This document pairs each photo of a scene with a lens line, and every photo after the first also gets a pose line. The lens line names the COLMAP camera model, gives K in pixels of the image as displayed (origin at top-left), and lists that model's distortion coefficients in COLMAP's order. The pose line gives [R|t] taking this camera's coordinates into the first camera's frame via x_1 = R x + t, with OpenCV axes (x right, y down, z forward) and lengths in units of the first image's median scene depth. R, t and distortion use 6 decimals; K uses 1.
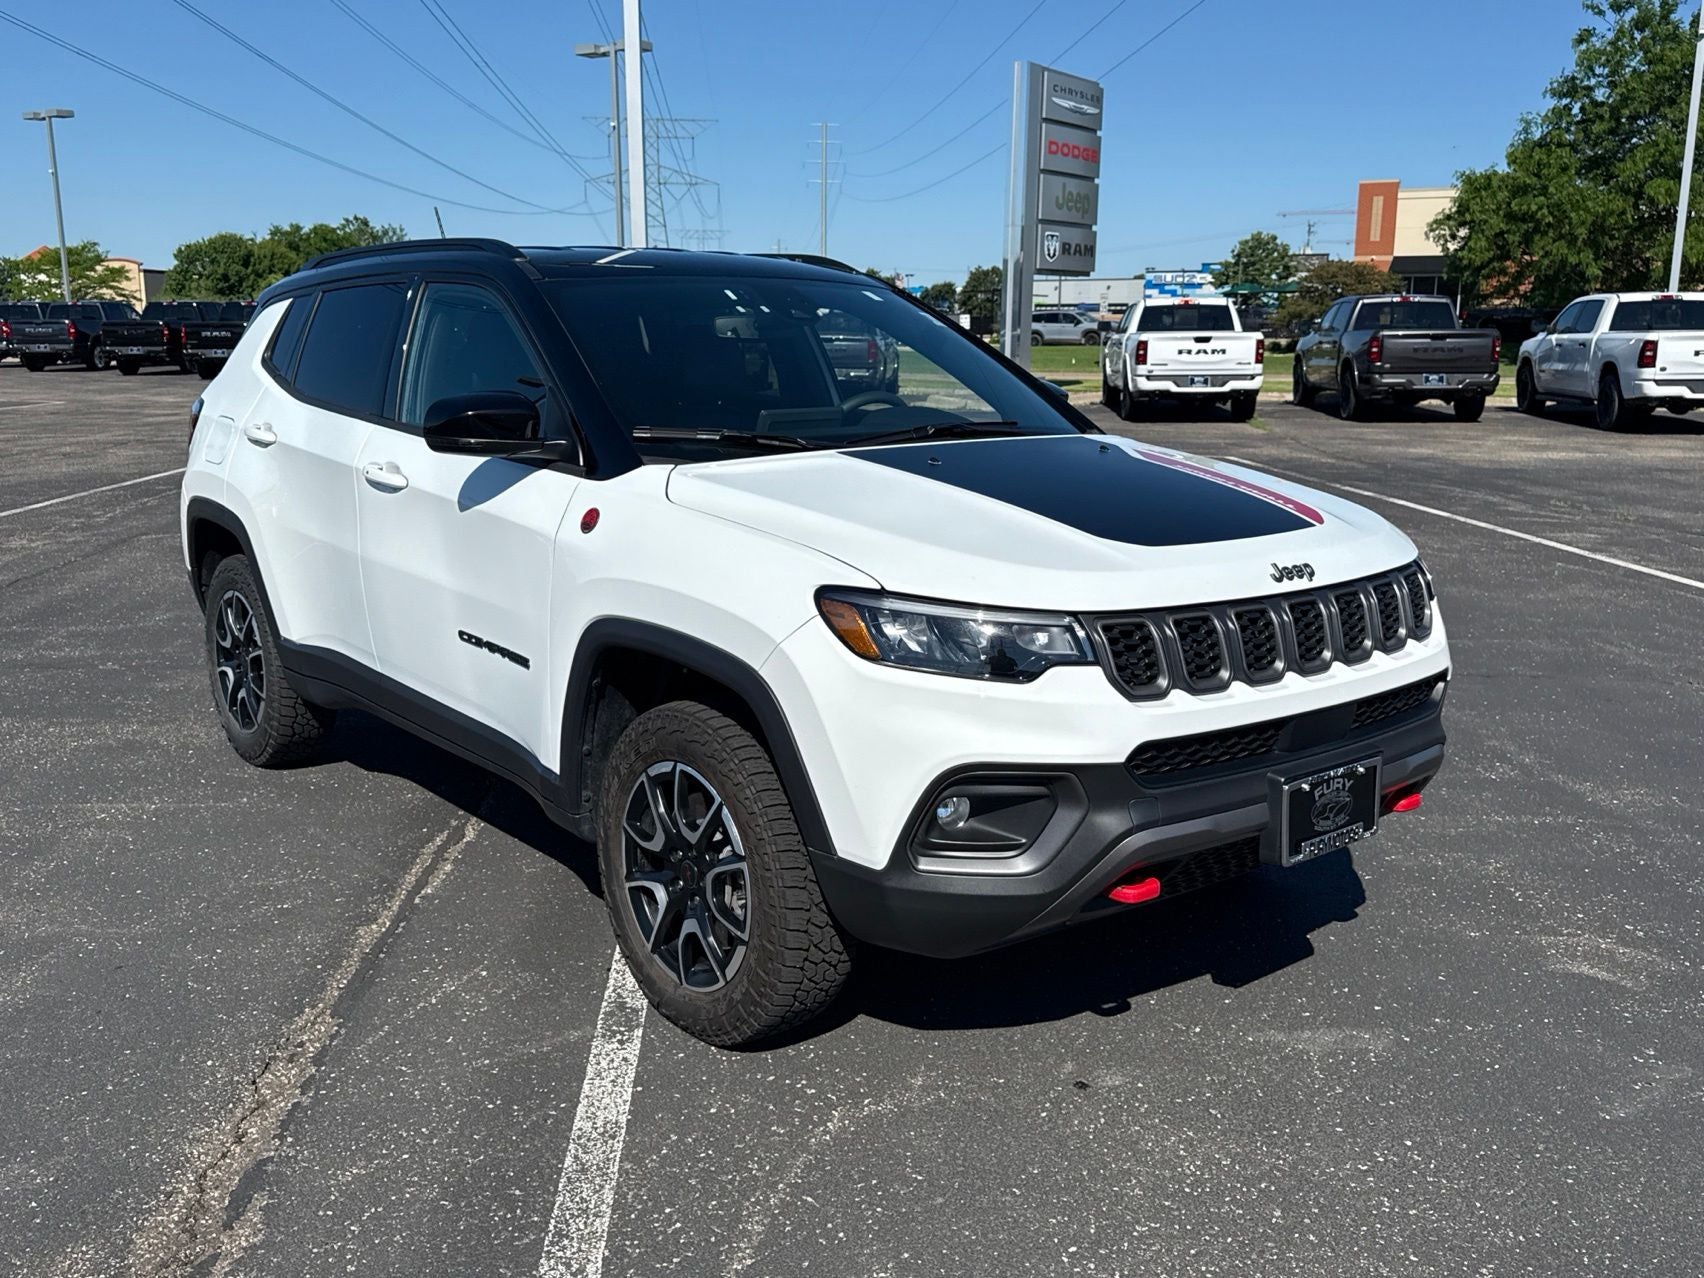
lens RADIAL K [[1551.9, 0, 846.5], [0, 1551.9, 642.3], [0, 0, 1]] dist [0.020865, 0.000000]
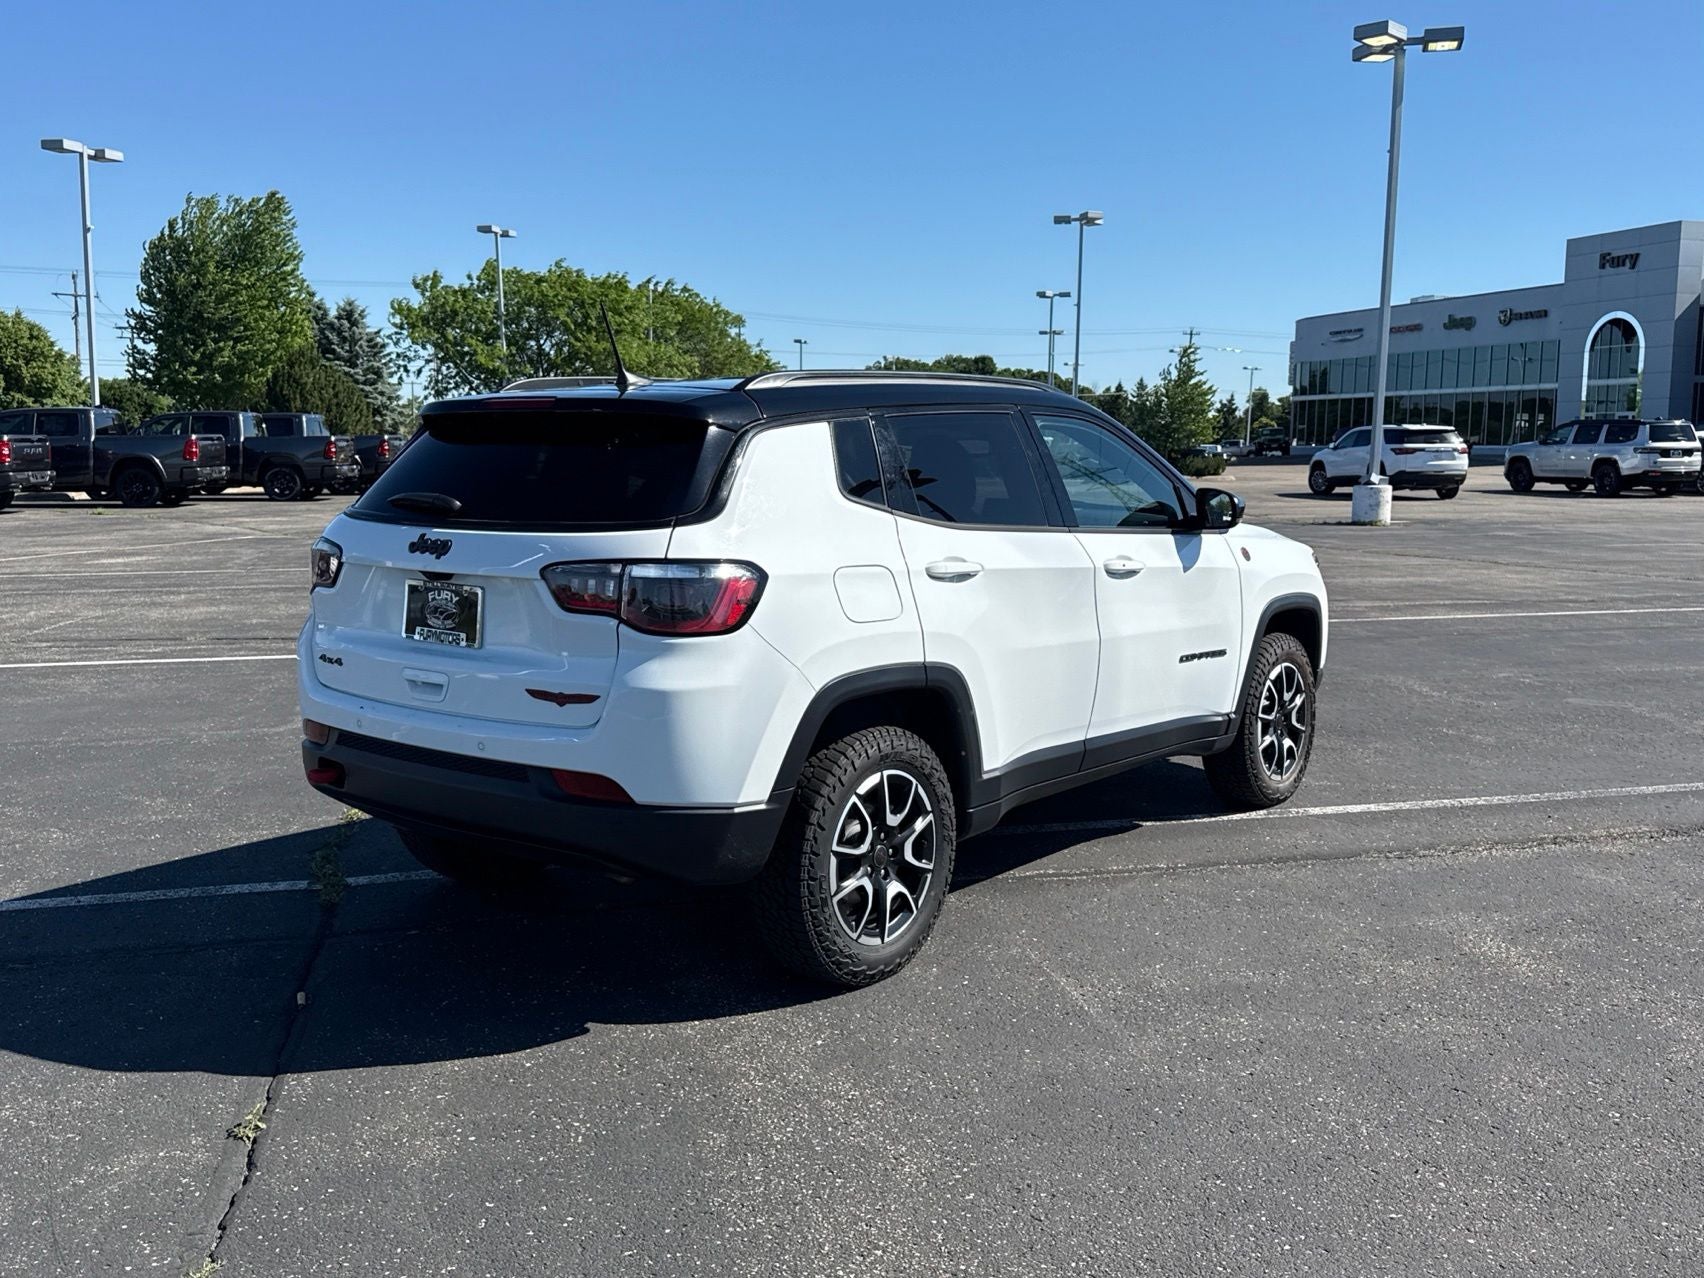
lens RADIAL K [[1551.9, 0, 854.0], [0, 1551.9, 642.5], [0, 0, 1]] dist [0.020865, 0.000000]
pose [[-0.211140, -0.129056, 0.968899, -1.305777], [0.192439, 0.966356, 0.170653, -0.267683], [-0.958325, 0.222485, -0.179201, 1.279773]]
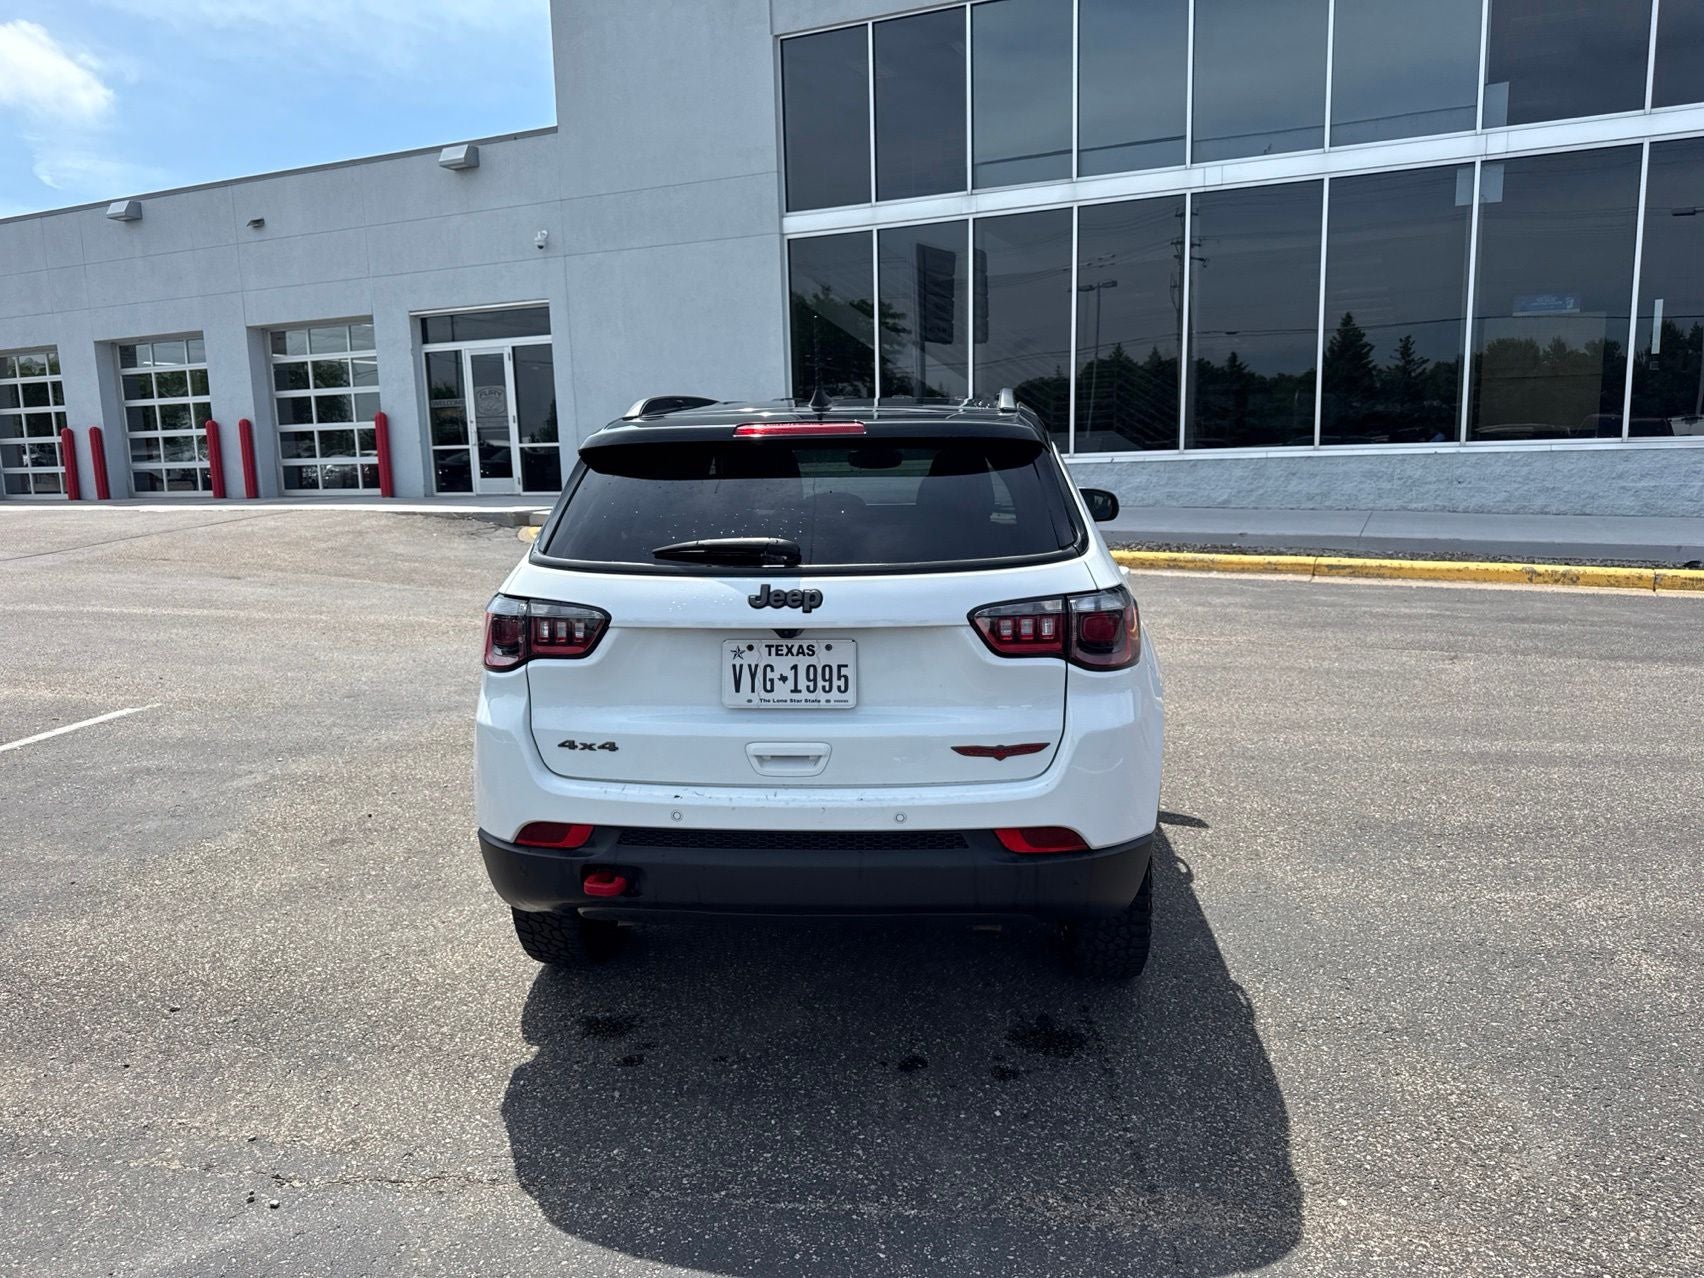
lens RADIAL K [[1204.7, 0, 862.3], [0, 1204.7, 638.1], [0, 0, 1]] dist [0.040486, -0.042733]
pose [[-0.708443, -0.106835, 0.697636, -0.835645], [0.159021, 0.938896, 0.305265, -0.370291], [-0.687620, 0.327201, -0.648165, 1.696266]]
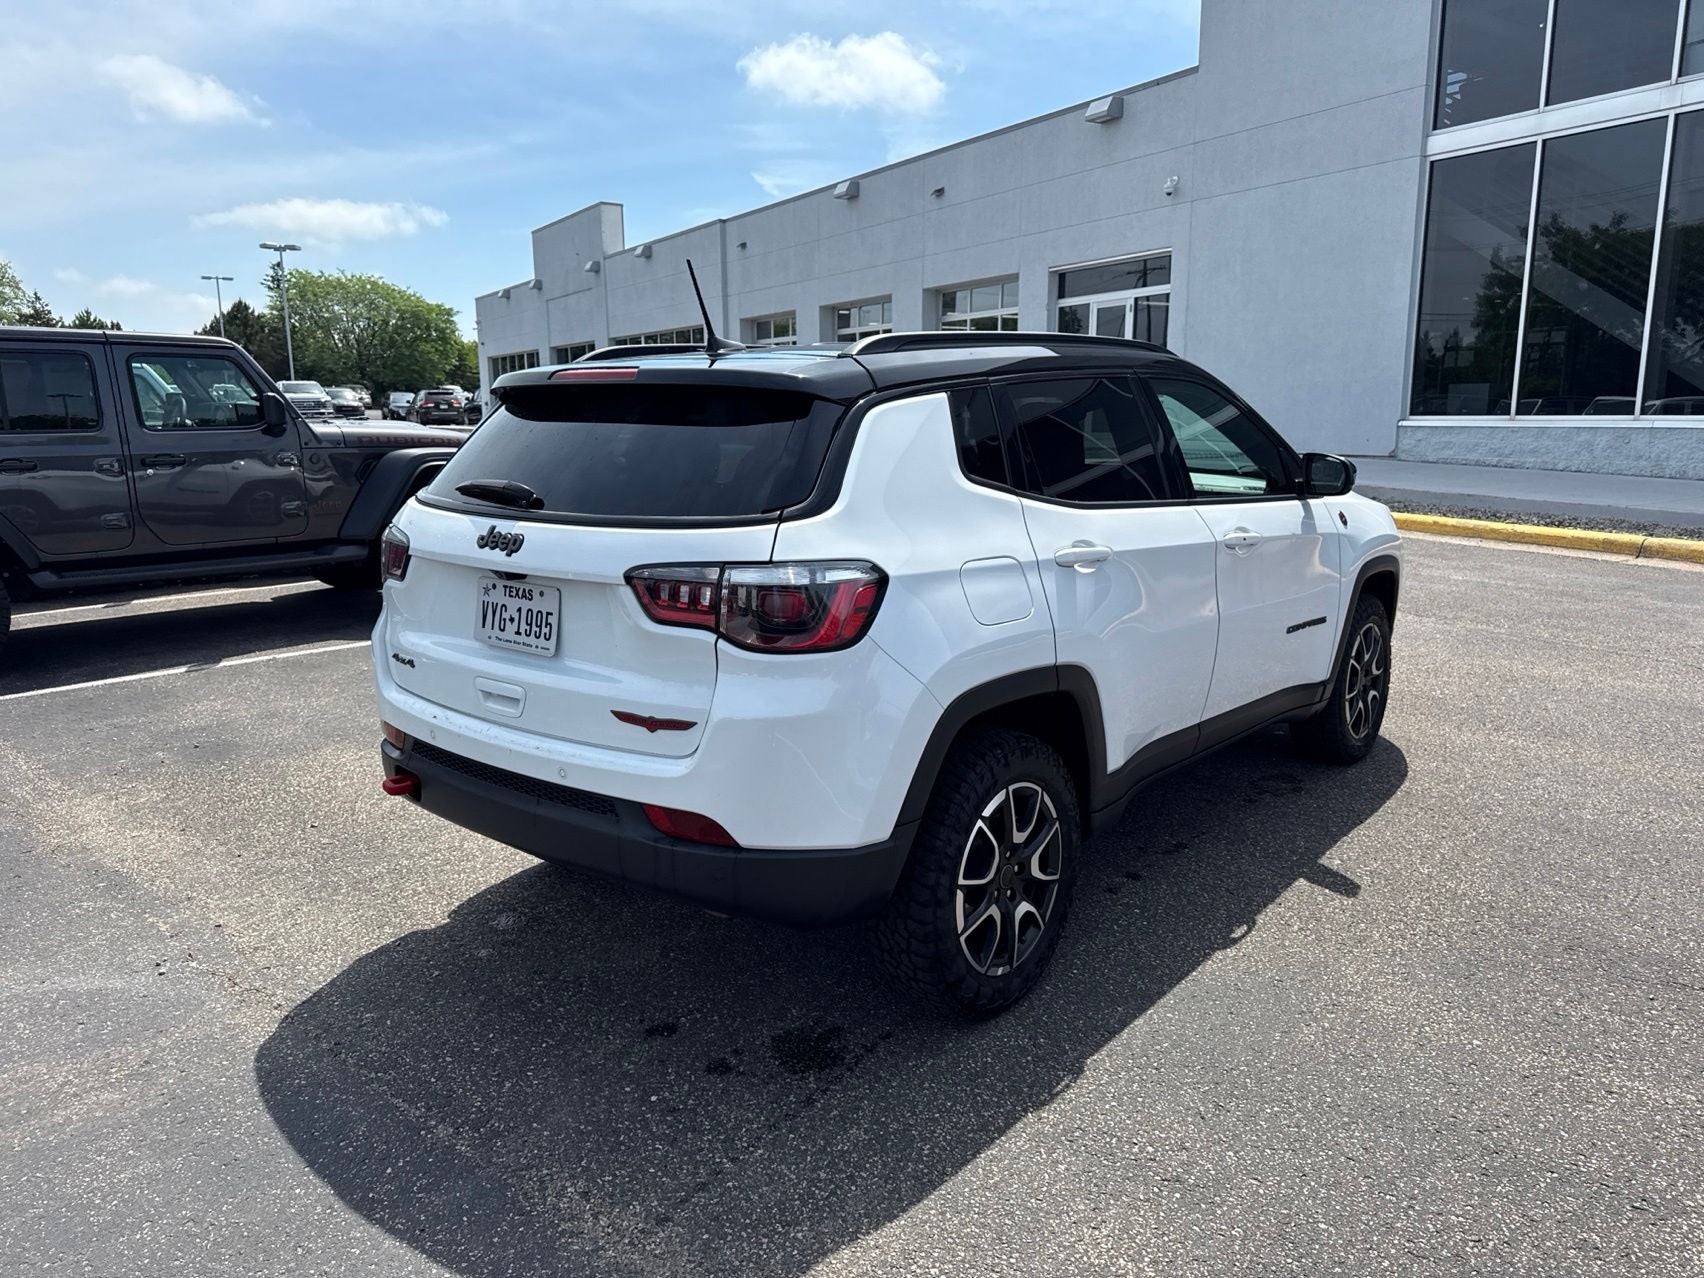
lens RADIAL K [[1204.7, 0, 869.5], [0, 1204.7, 641.9], [0, 0, 1]] dist [0.040486, -0.042733]
pose [[-0.193244, -0.196562, 0.961260, -1.022209], [0.202892, 0.950545, 0.235159, -0.273215], [-0.959943, 0.240475, -0.143807, 1.262384]]
